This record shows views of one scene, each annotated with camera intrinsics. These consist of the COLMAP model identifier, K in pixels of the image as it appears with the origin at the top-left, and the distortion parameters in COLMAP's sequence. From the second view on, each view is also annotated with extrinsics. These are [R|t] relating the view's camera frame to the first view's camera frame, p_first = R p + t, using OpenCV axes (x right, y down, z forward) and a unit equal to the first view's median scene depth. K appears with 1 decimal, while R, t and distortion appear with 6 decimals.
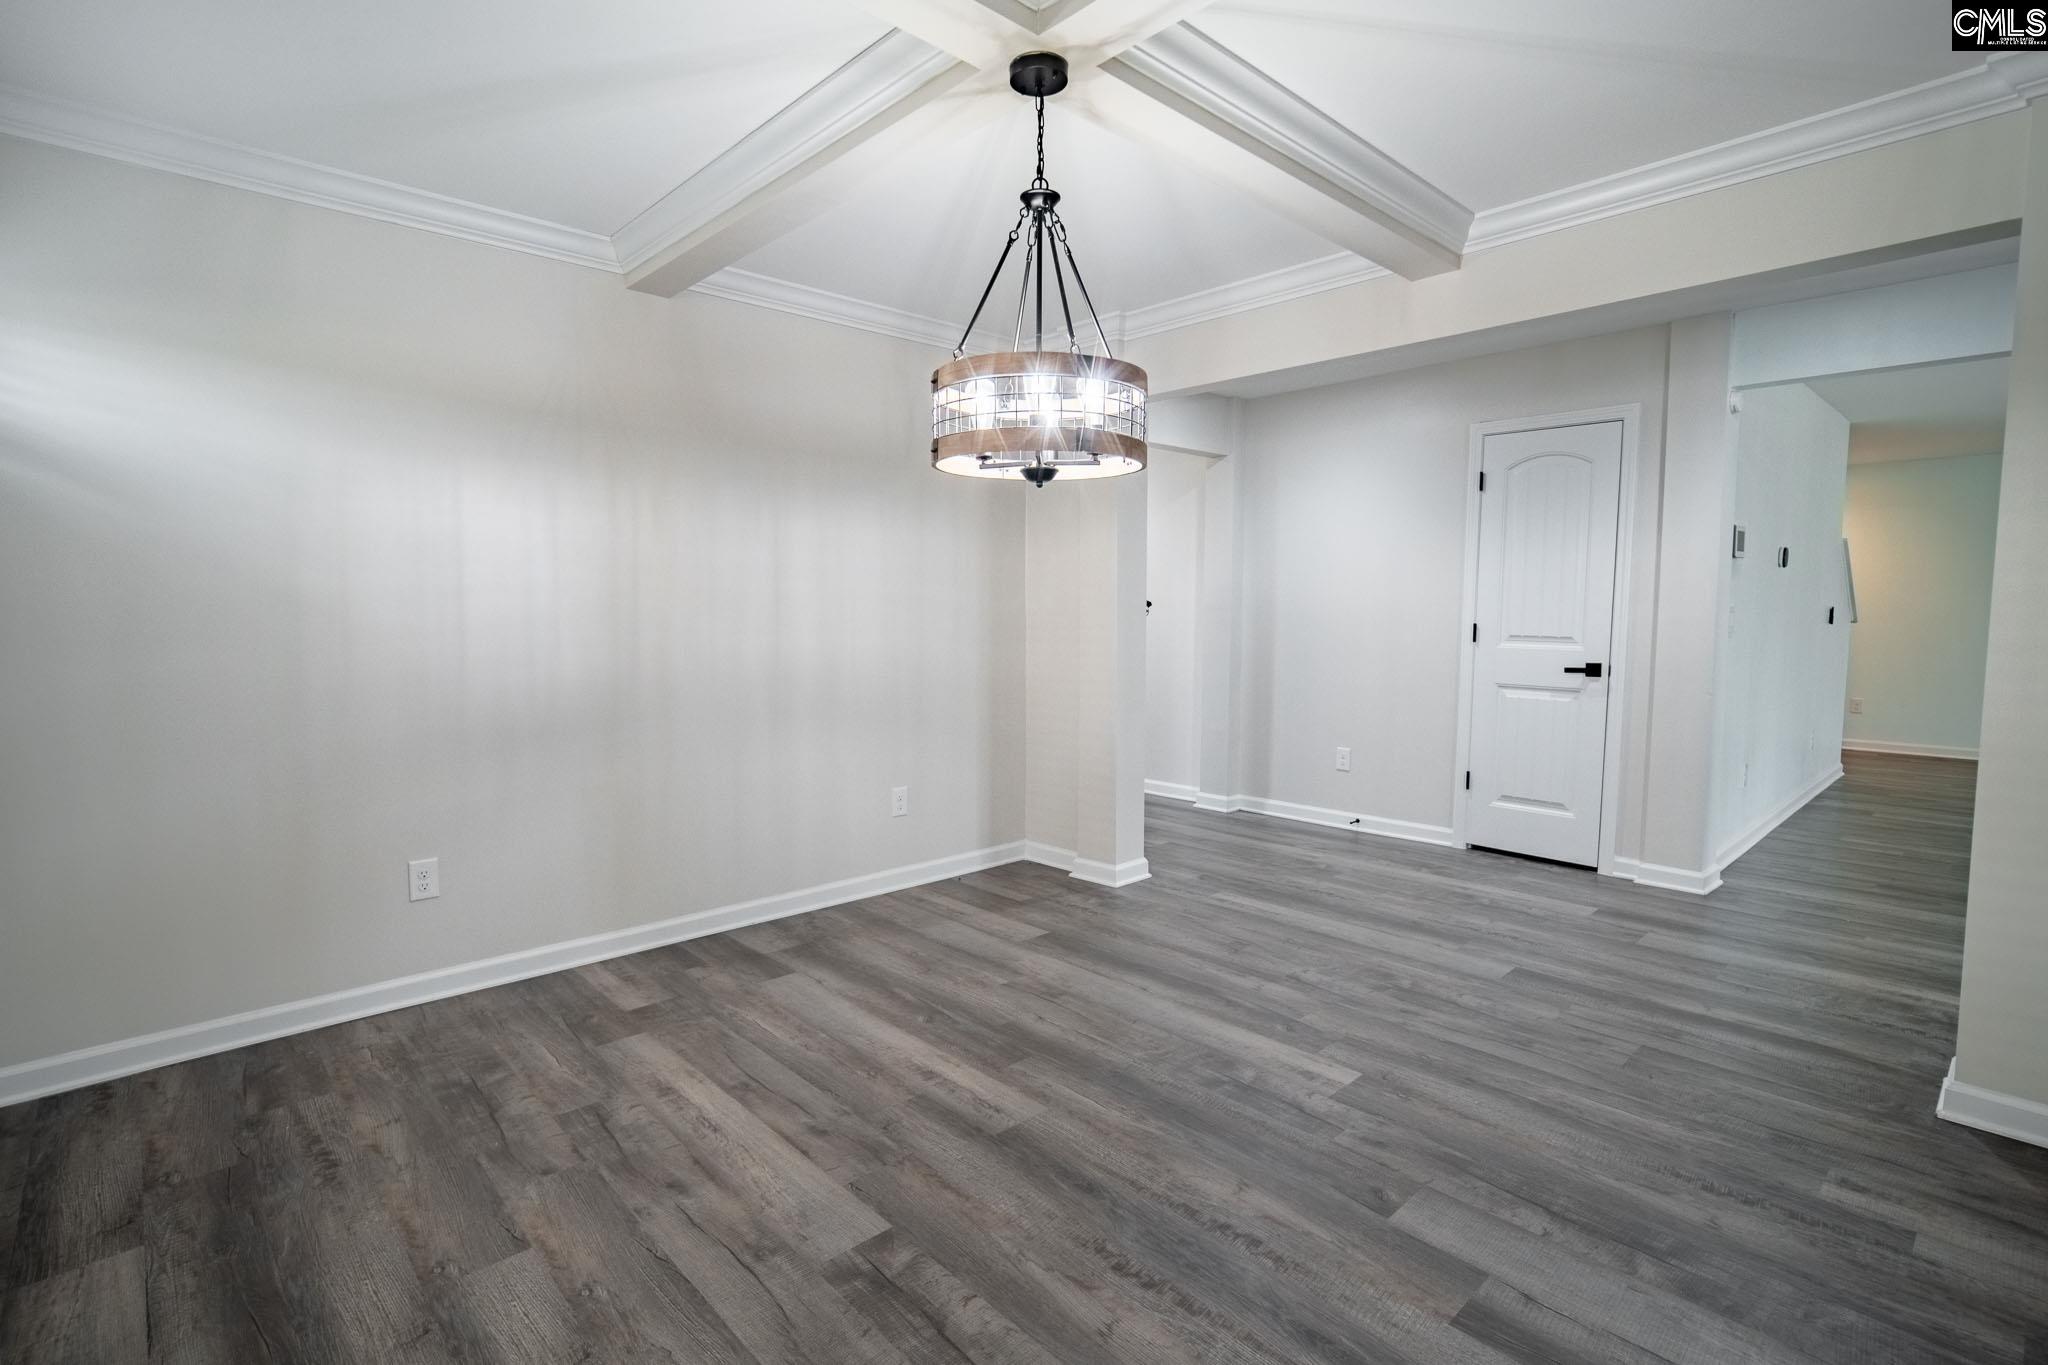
lens RADIAL K [[973.1, 0, 1018.2], [0, 973.1, 685.8], [0, 0, 1]] dist [-0.018603, 0.008384]
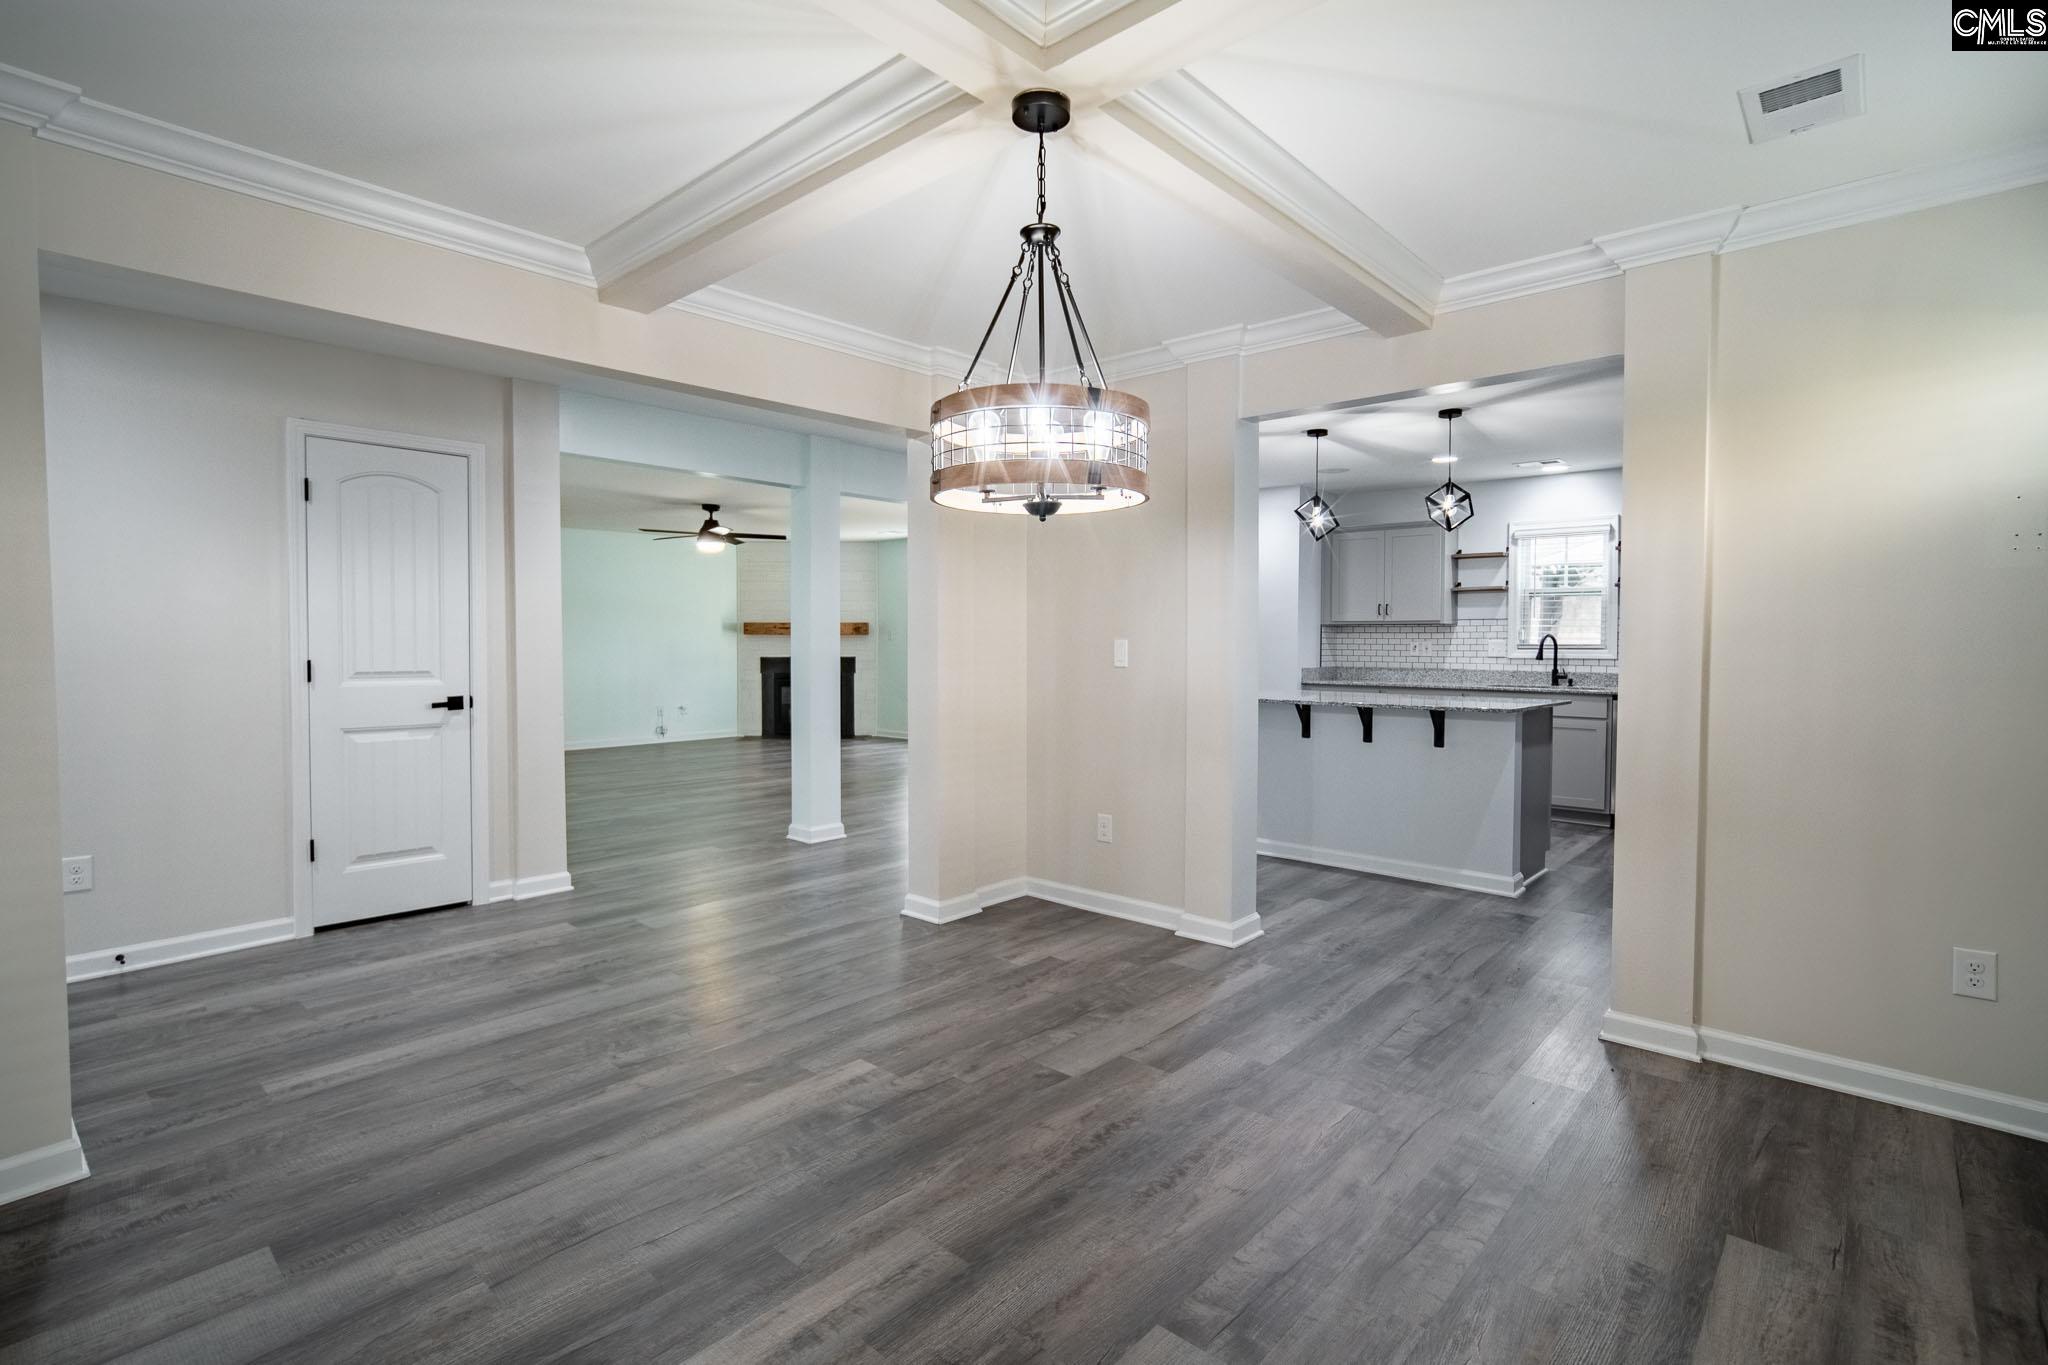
lens RADIAL K [[973.1, 0, 1029.1], [0, 973.1, 652.1], [0, 0, 1]] dist [-0.018603, 0.008384]
pose [[-0.092738, -0.013595, 0.995598, -0.684880], [0.081541, 0.996444, 0.021202, -0.063663], [-0.992346, 0.083148, -0.091300, 0.782781]]
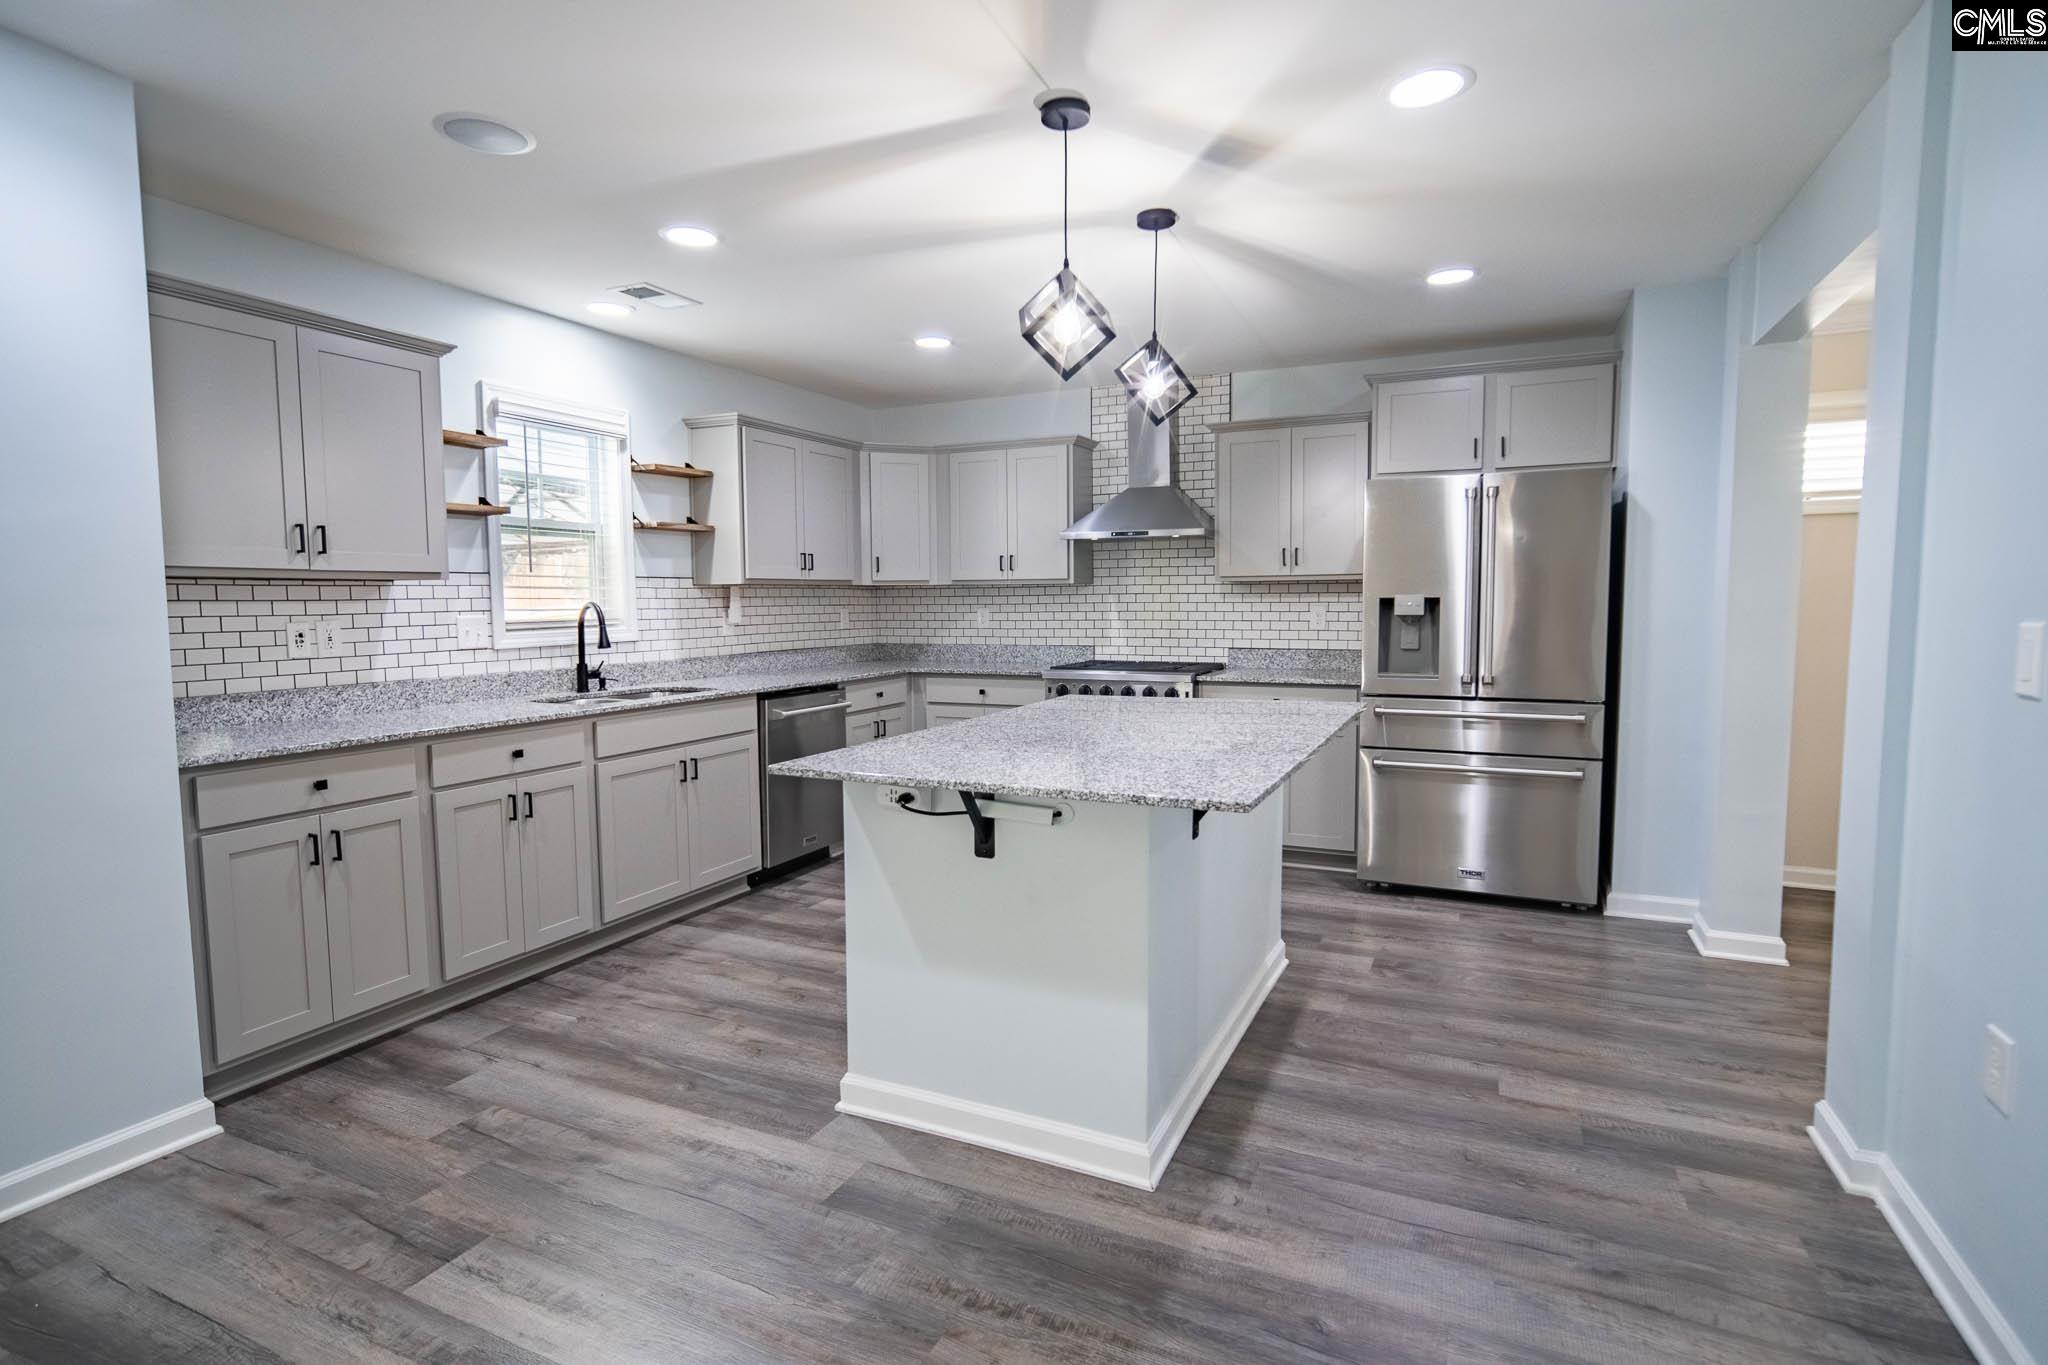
lens RADIAL K [[973.1, 0, 1030.7], [0, 973.1, 682.6], [0, 0, 1]] dist [-0.018603, 0.008384]
pose [[-0.920029, 0.034725, -0.390308, 1.579962], [-0.031914, 0.986116, 0.162961, -0.084220], [0.390548, 0.162385, -0.906147, 0.785194]]
